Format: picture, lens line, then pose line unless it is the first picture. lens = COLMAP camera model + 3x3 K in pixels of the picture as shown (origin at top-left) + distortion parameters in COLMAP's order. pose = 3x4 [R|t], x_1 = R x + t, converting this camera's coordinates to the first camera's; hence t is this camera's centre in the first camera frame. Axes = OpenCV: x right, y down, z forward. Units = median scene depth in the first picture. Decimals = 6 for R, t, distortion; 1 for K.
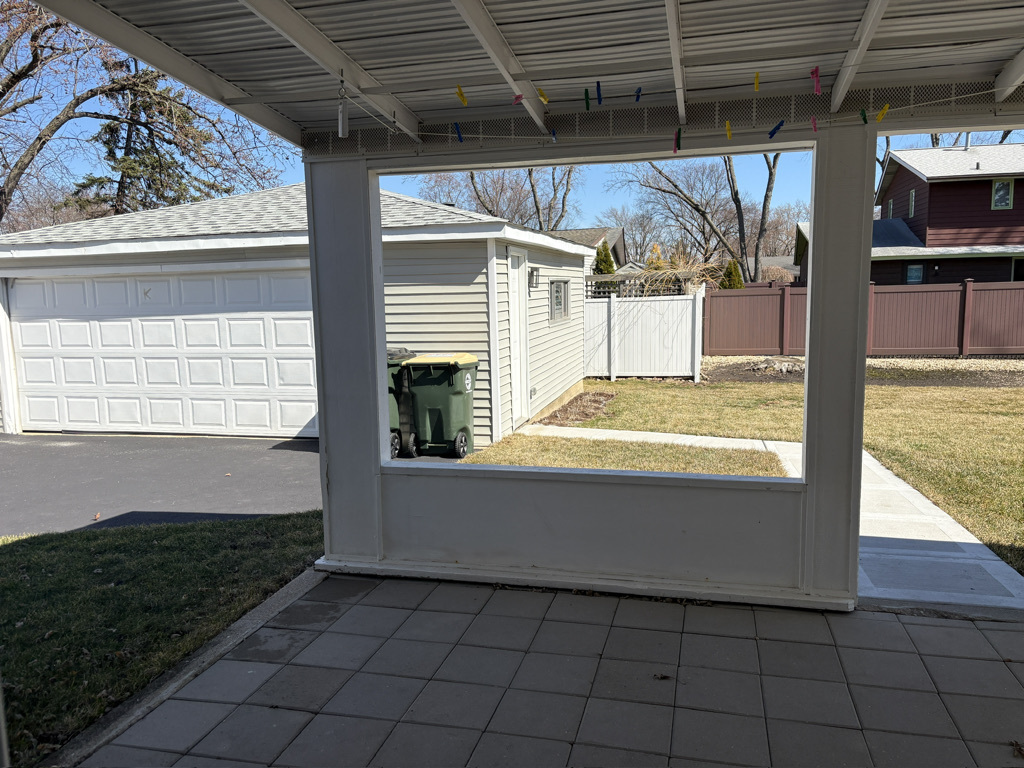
lens RADIAL K [[770.8, 0, 504.4], [0, 770.8, 393.9], [0, 0, 1]] dist [0.081480, -0.087778]
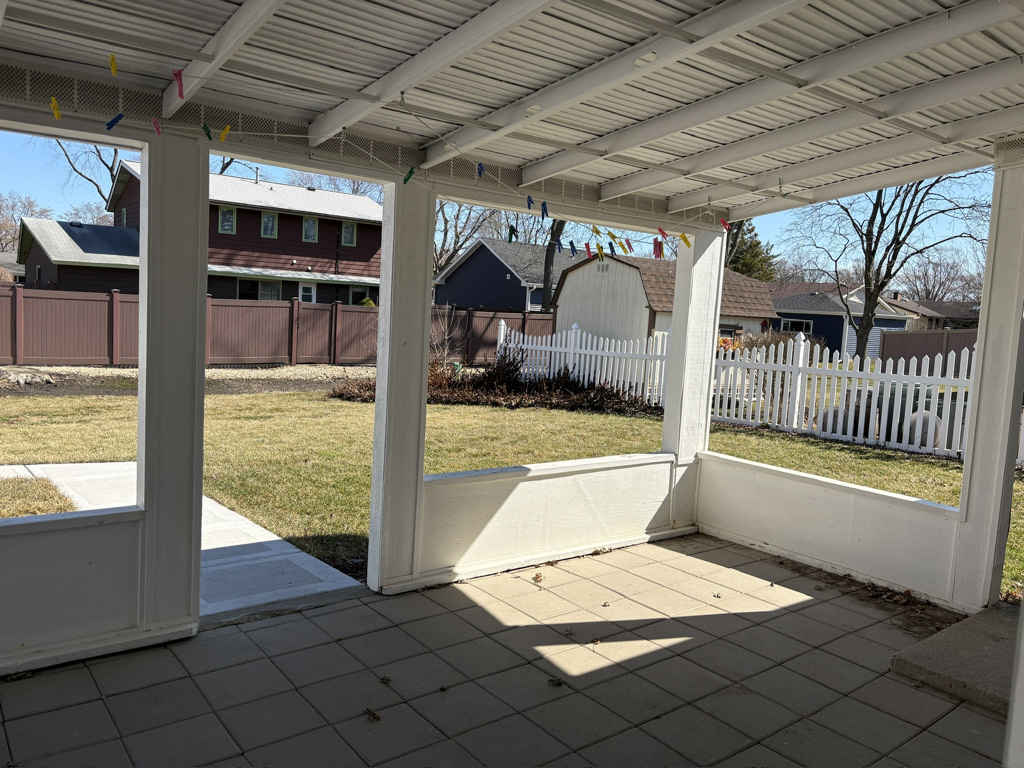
lens RADIAL K [[779.0, 0, 513.3], [0, 779.0, 380.8], [0, 0, 1]] dist [0.078038, -0.096231]
pose [[0.607384, -0.018780, 0.794187, -0.034092], [0.040951, 0.999132, -0.007692, -0.004986], [-0.793352, 0.037194, 0.607625, 0.032016]]
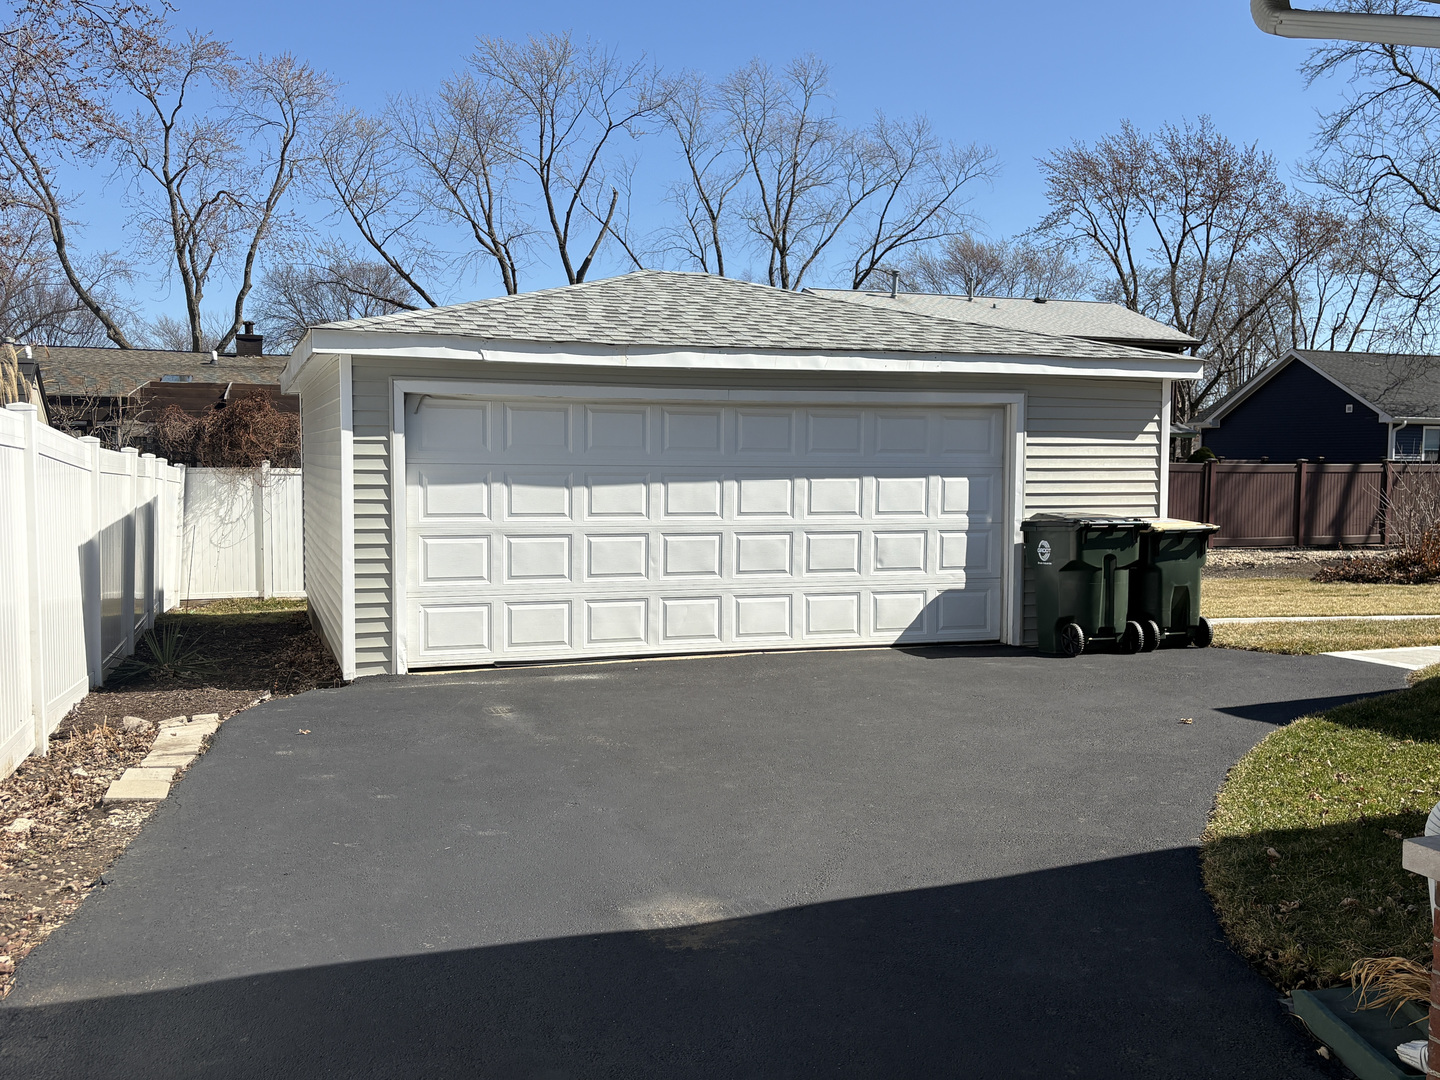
lens RADIAL K [[1312.5, 0, 683.2], [0, 1312.5, 549.7], [0, 0, 1]] dist [0.085199, -0.157328]
pose [[0.839373, -0.008489, 0.543490, -1.210532], [0.048865, 0.997008, -0.059895, 0.036394], [-0.541355, 0.076832, 0.837276, 0.128336]]
